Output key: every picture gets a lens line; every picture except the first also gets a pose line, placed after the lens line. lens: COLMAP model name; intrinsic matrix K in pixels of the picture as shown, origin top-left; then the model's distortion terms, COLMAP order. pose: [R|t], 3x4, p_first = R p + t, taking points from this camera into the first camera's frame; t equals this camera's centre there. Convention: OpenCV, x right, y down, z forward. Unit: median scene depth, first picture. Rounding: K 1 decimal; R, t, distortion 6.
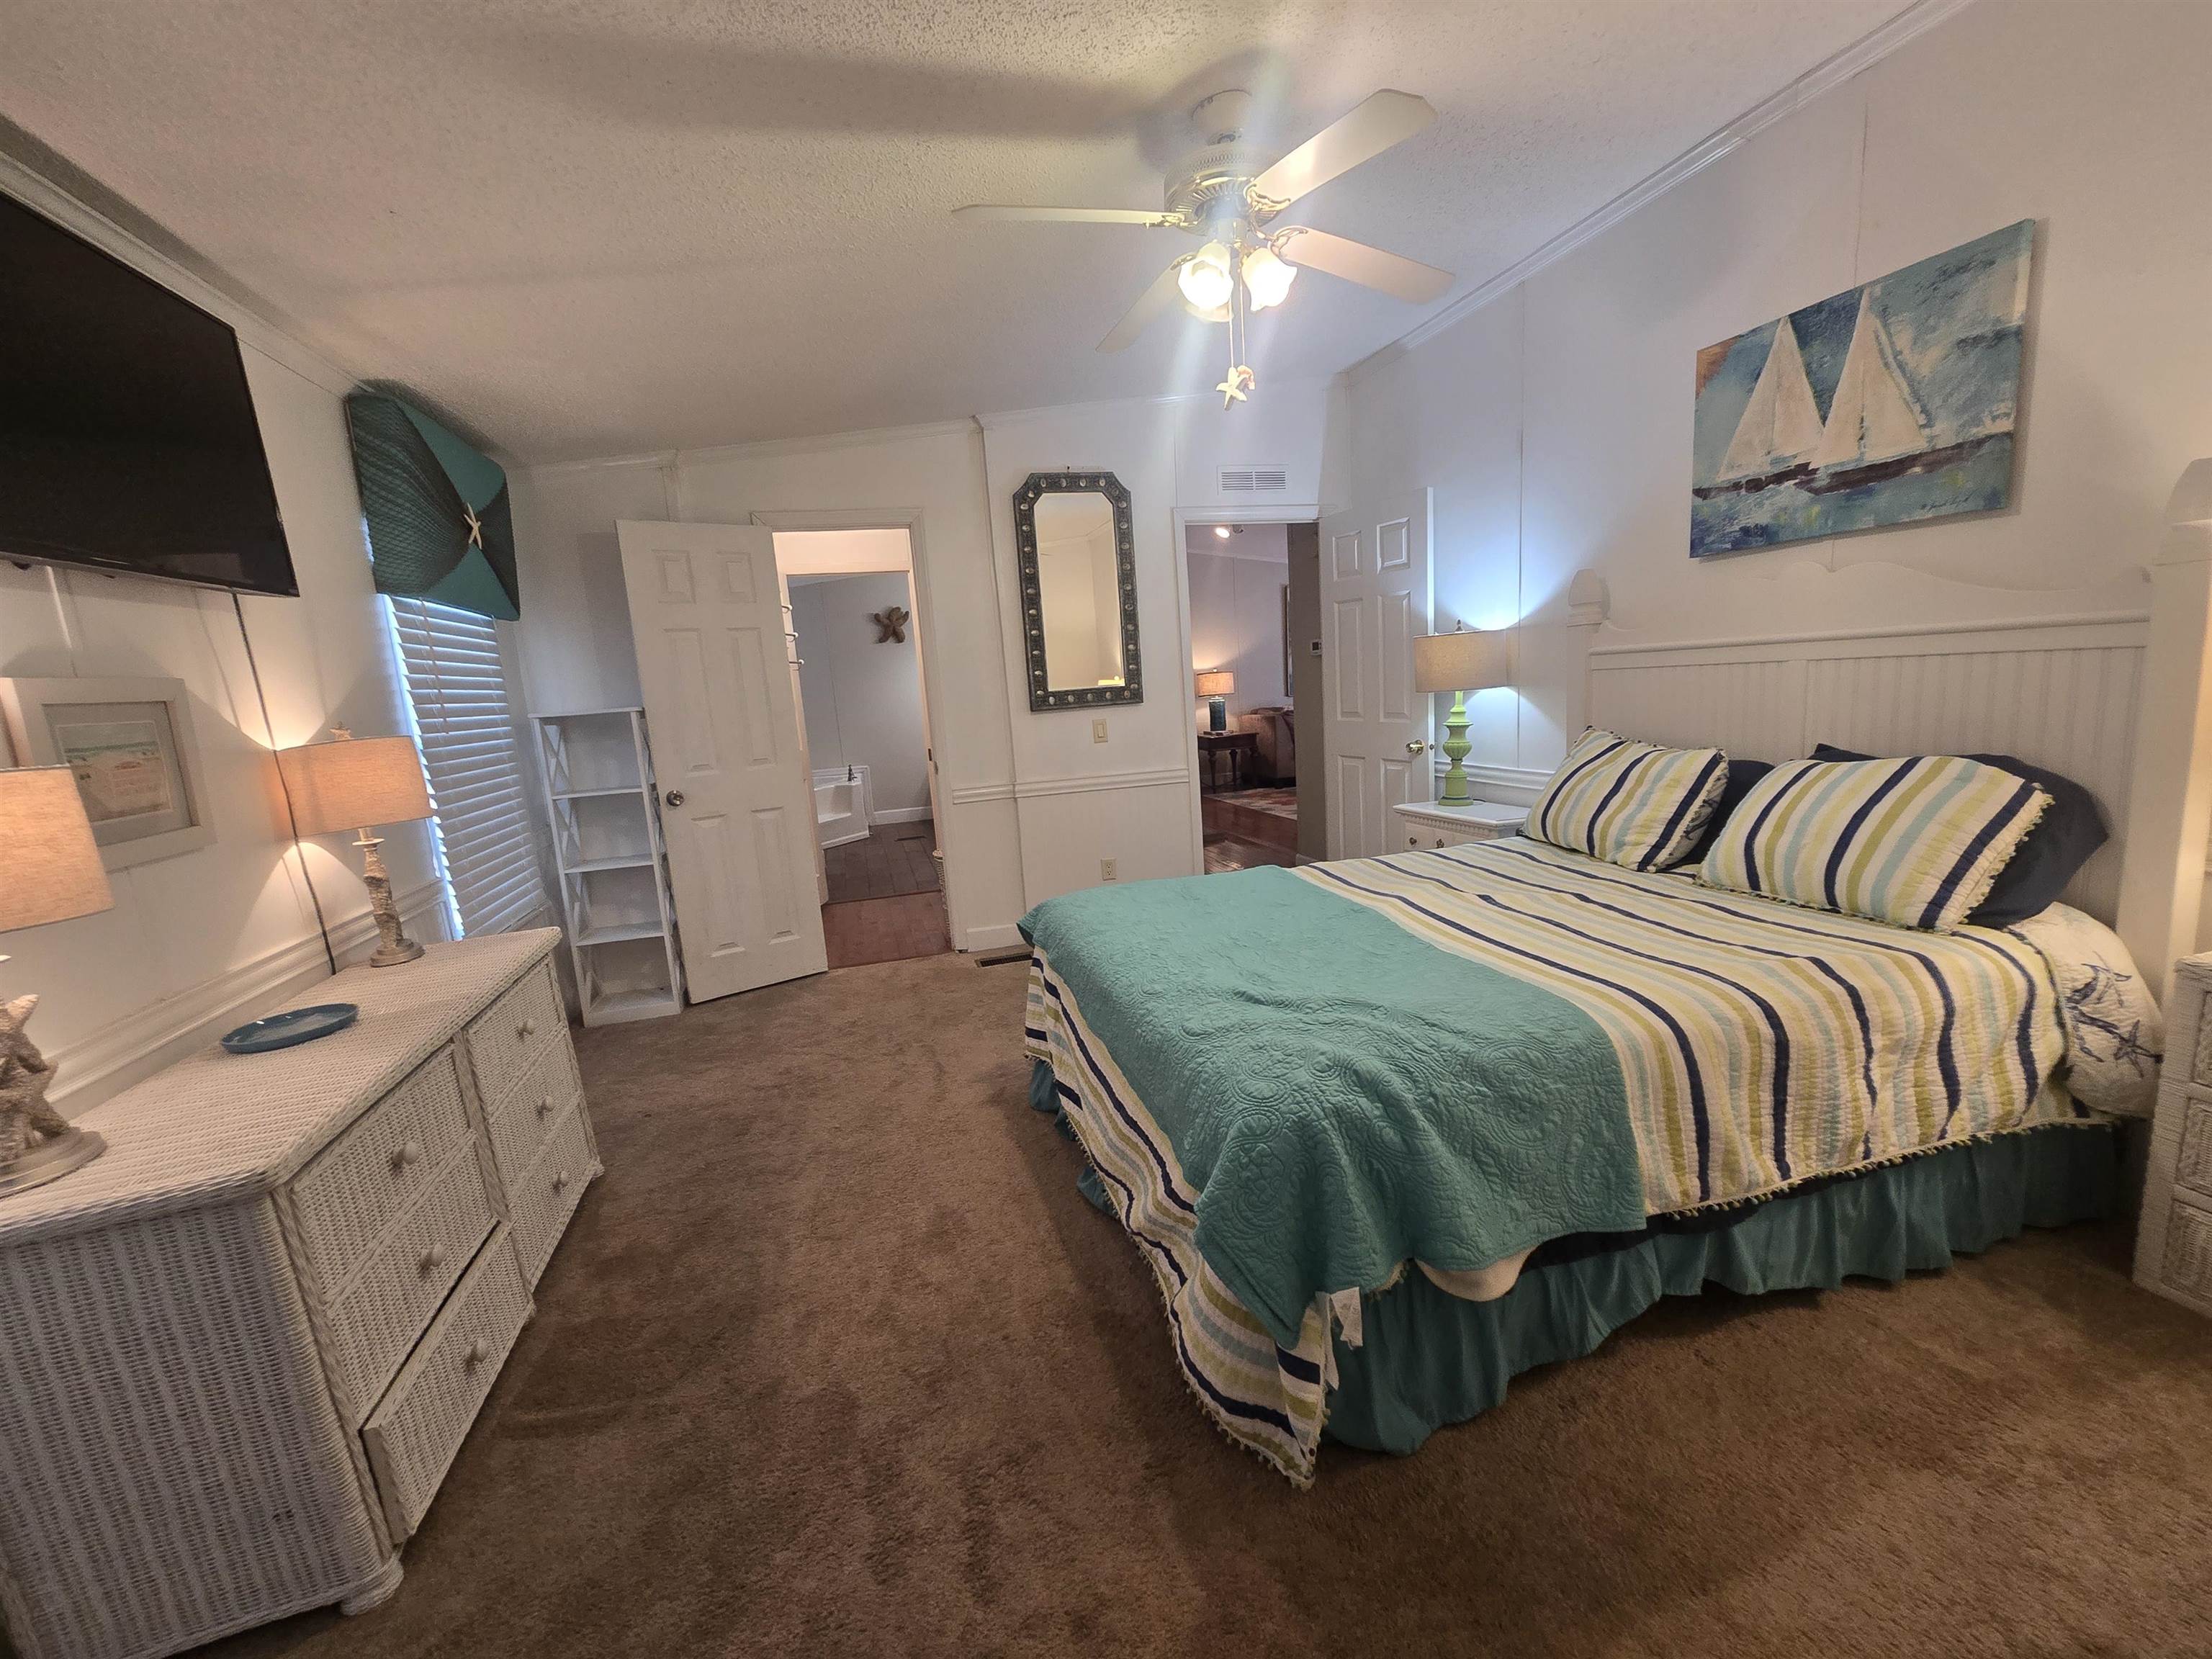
lens RADIAL K [[911.2, 0, 1122.9], [0, 911.2, 842.7], [0, 0, 1]] dist [0.004864, -0.000216]
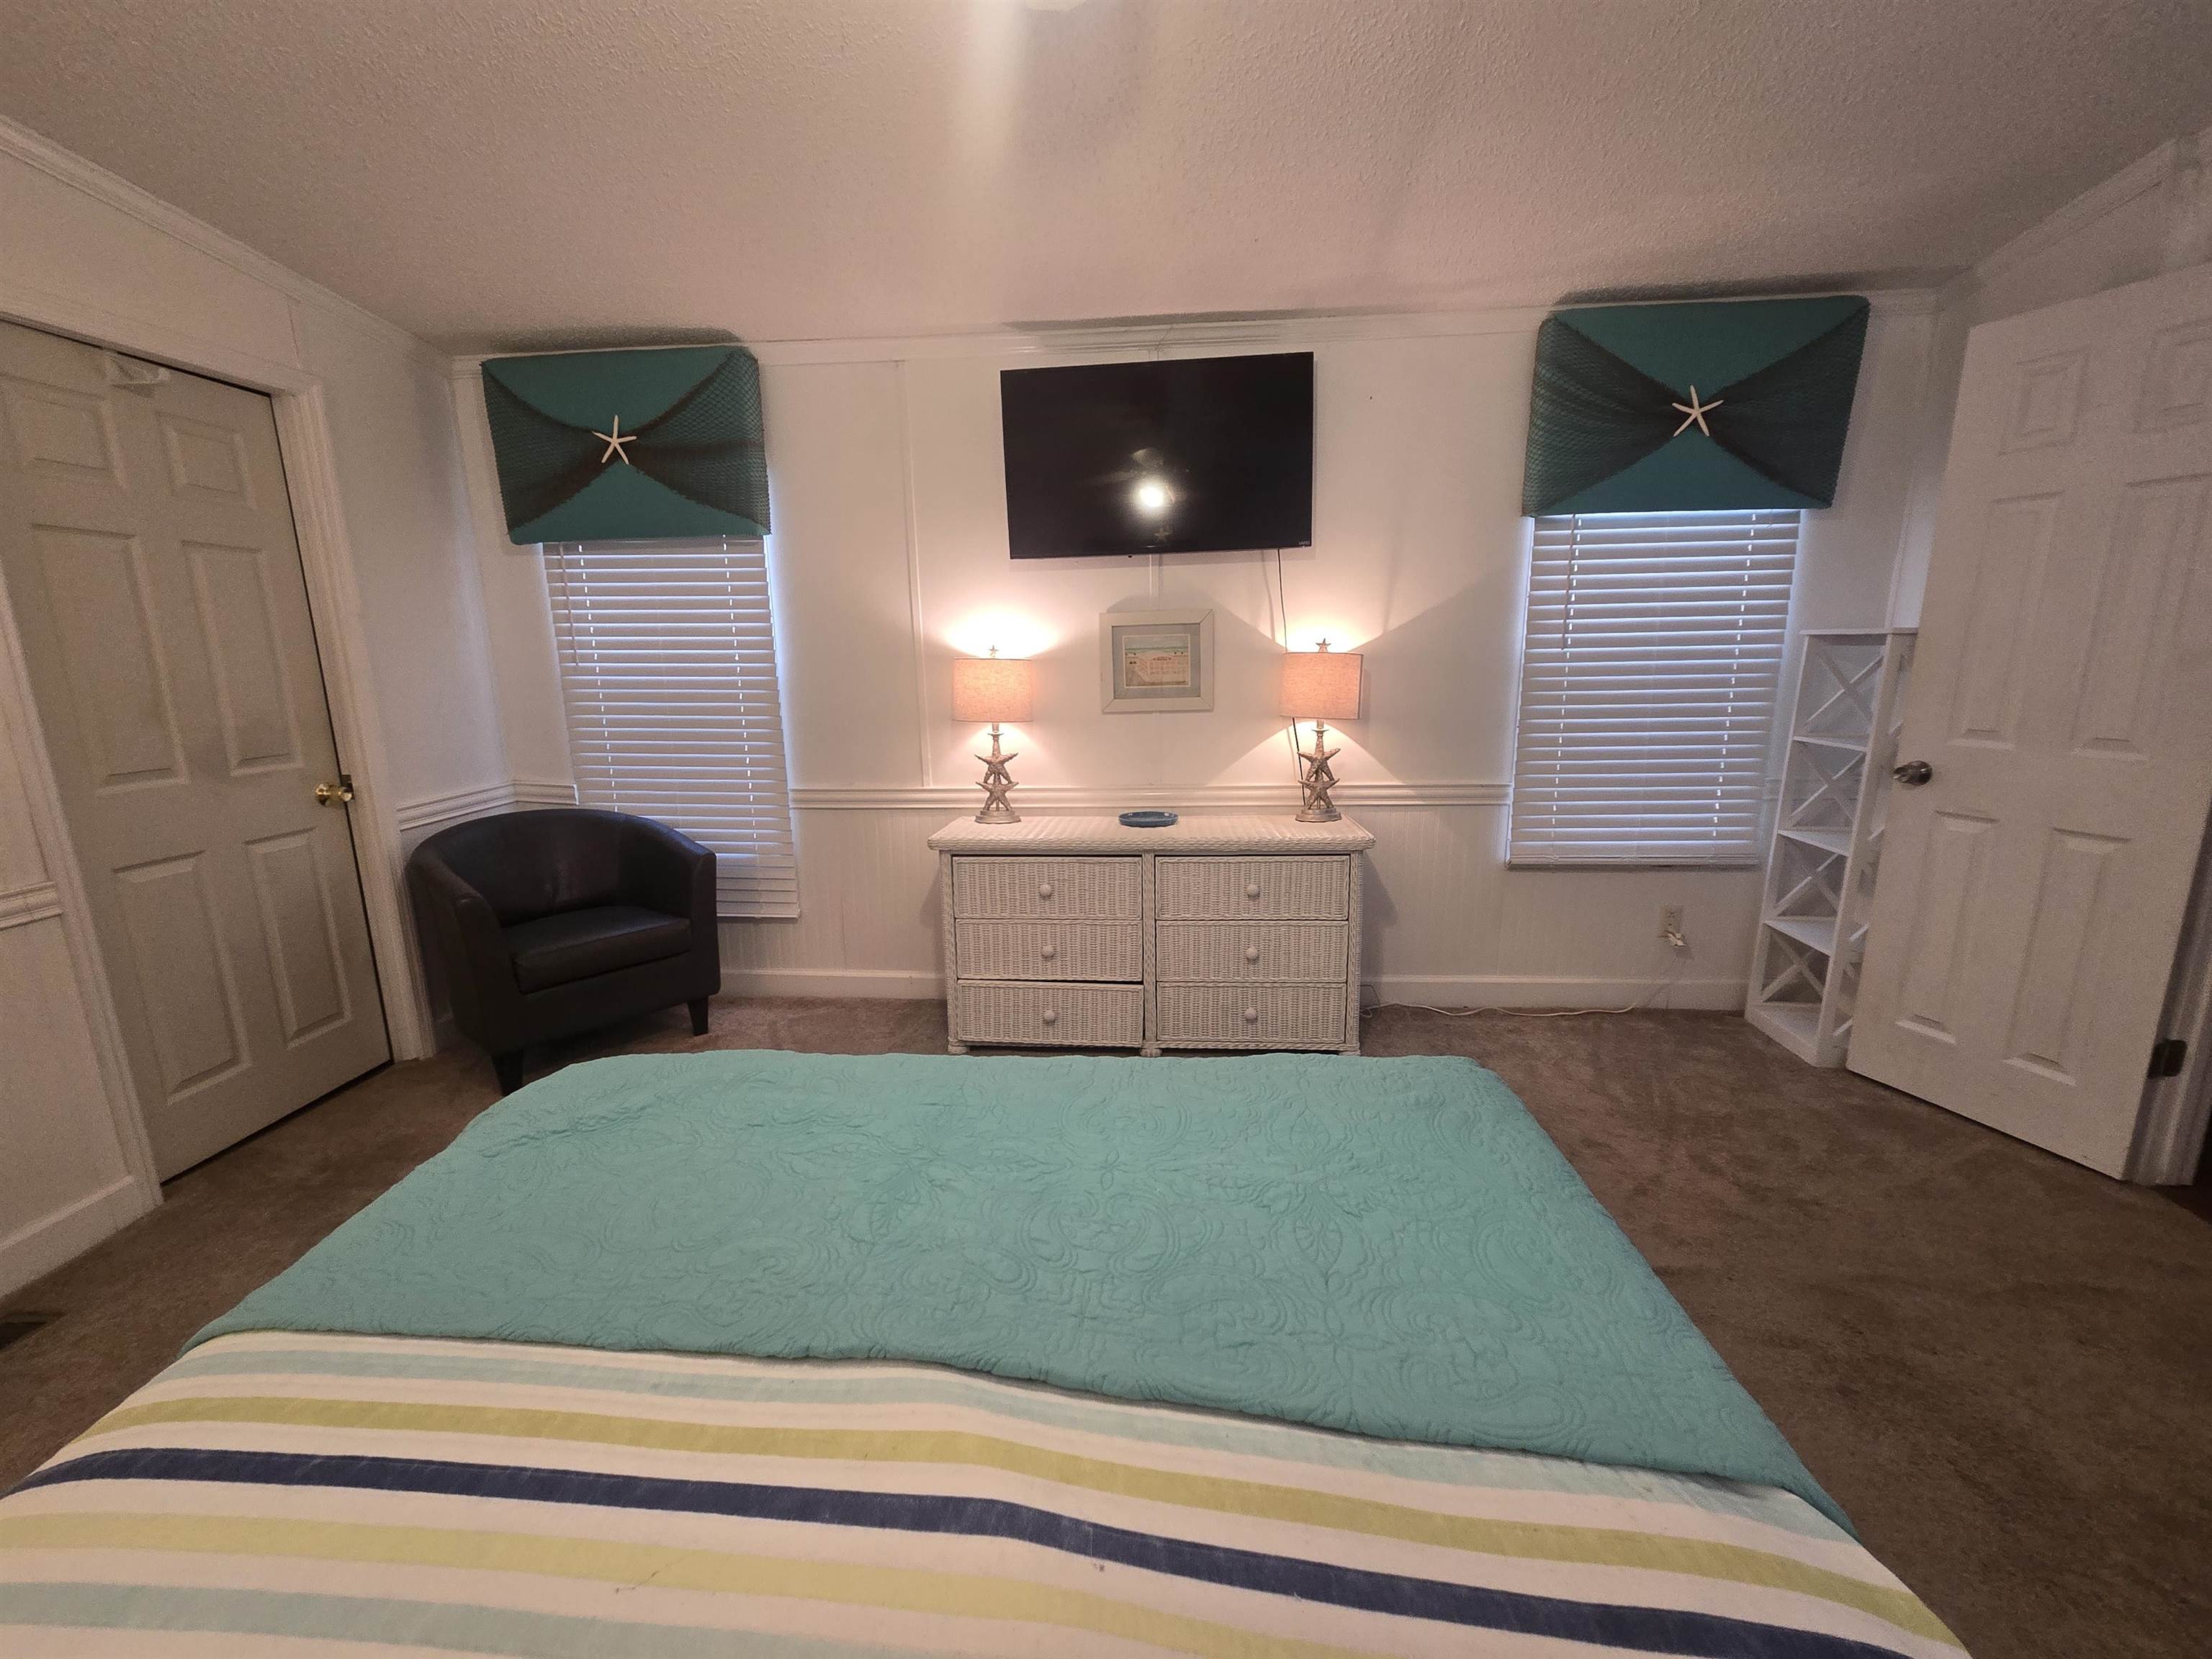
lens RADIAL K [[911.2, 0, 1113.2], [0, 911.2, 850.5], [0, 0, 1]] dist [0.004864, -0.000216]
pose [[-0.367605, 0.275970, -0.888092, 0.467693], [-0.121410, 0.932542, 0.340037, -0.224688], [0.922023, 0.232822, -0.309301, 1.038624]]
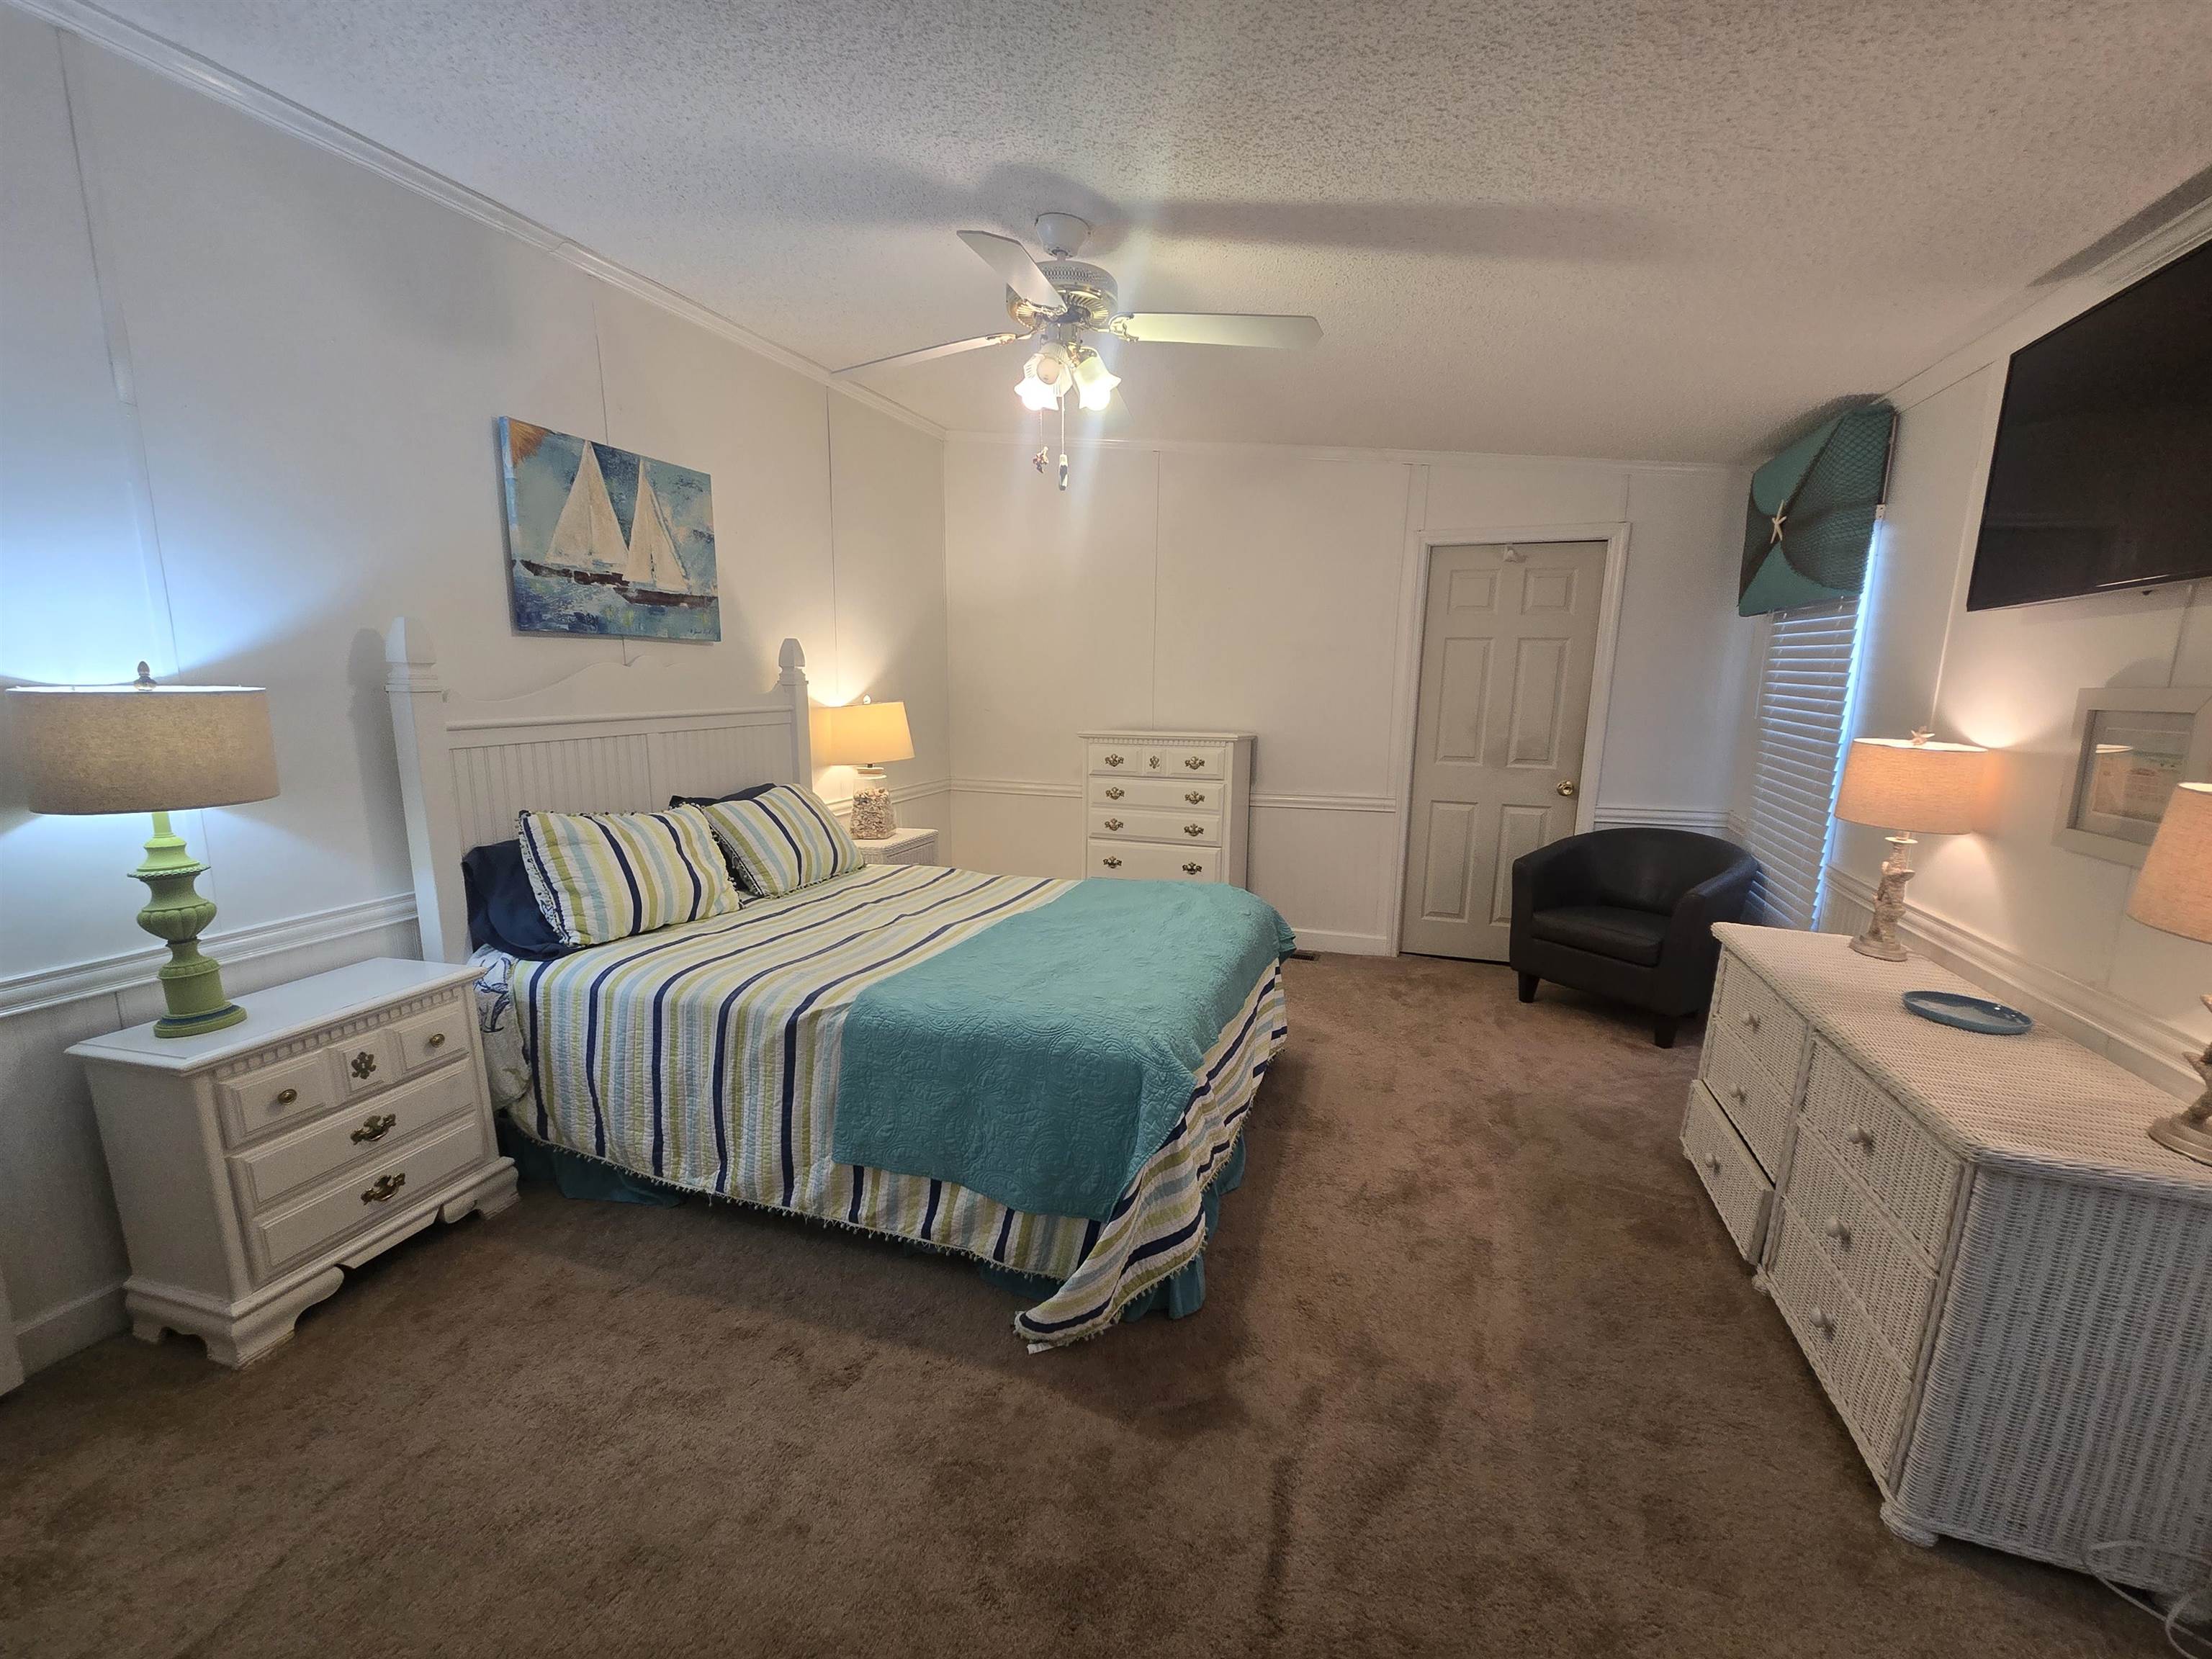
lens RADIAL K [[911.2, 0, 1108.9], [0, 911.2, 843.1], [0, 0, 1]] dist [0.004864, -0.000216]
pose [[-0.804154, -0.046855, 0.592571, -0.509620], [0.151313, 0.947913, 0.280294, -0.315864], [-0.574839, 0.315063, -0.755179, 1.645561]]
